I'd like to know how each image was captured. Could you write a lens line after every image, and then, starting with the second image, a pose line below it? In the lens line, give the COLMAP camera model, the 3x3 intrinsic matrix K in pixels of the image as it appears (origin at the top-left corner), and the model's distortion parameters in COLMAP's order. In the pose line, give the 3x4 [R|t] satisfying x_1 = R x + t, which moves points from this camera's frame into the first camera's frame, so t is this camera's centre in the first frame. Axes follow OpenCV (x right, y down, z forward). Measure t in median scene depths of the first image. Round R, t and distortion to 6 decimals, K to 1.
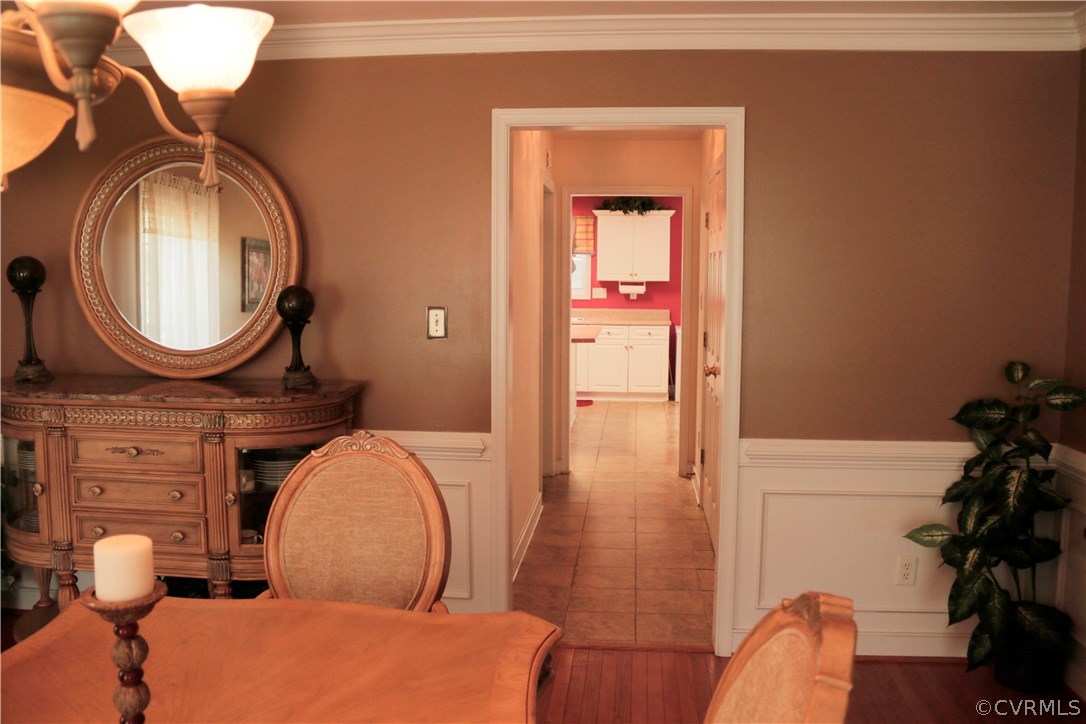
lens RADIAL K [[906.0, 0, 549.1], [0, 906.0, 352.6], [0, 0, 1]] dist [-0.169975, 0.160831]
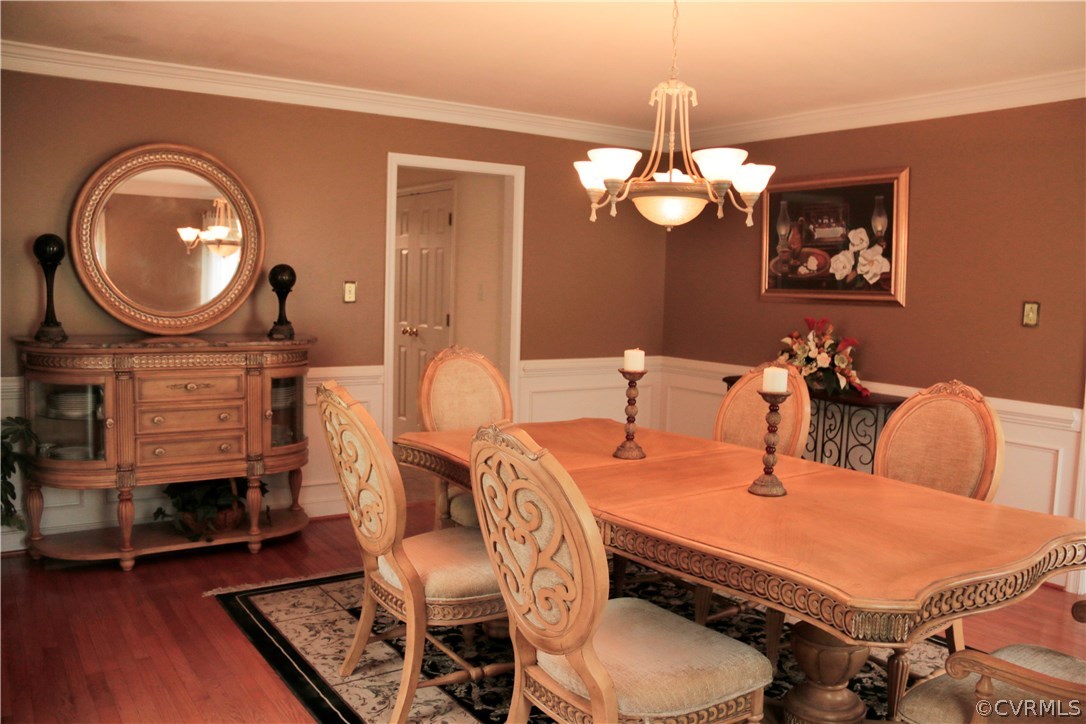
lens RADIAL K [[892.7, 0, 544.0], [0, 892.7, 360.2], [0, 0, 1]] dist [-0.178723, 0.137187]
pose [[0.761811, -0.042686, 0.646392, -0.904823], [0.036328, 0.999071, 0.023162, 0.061810], [-0.646780, 0.005837, 0.762654, -0.337982]]
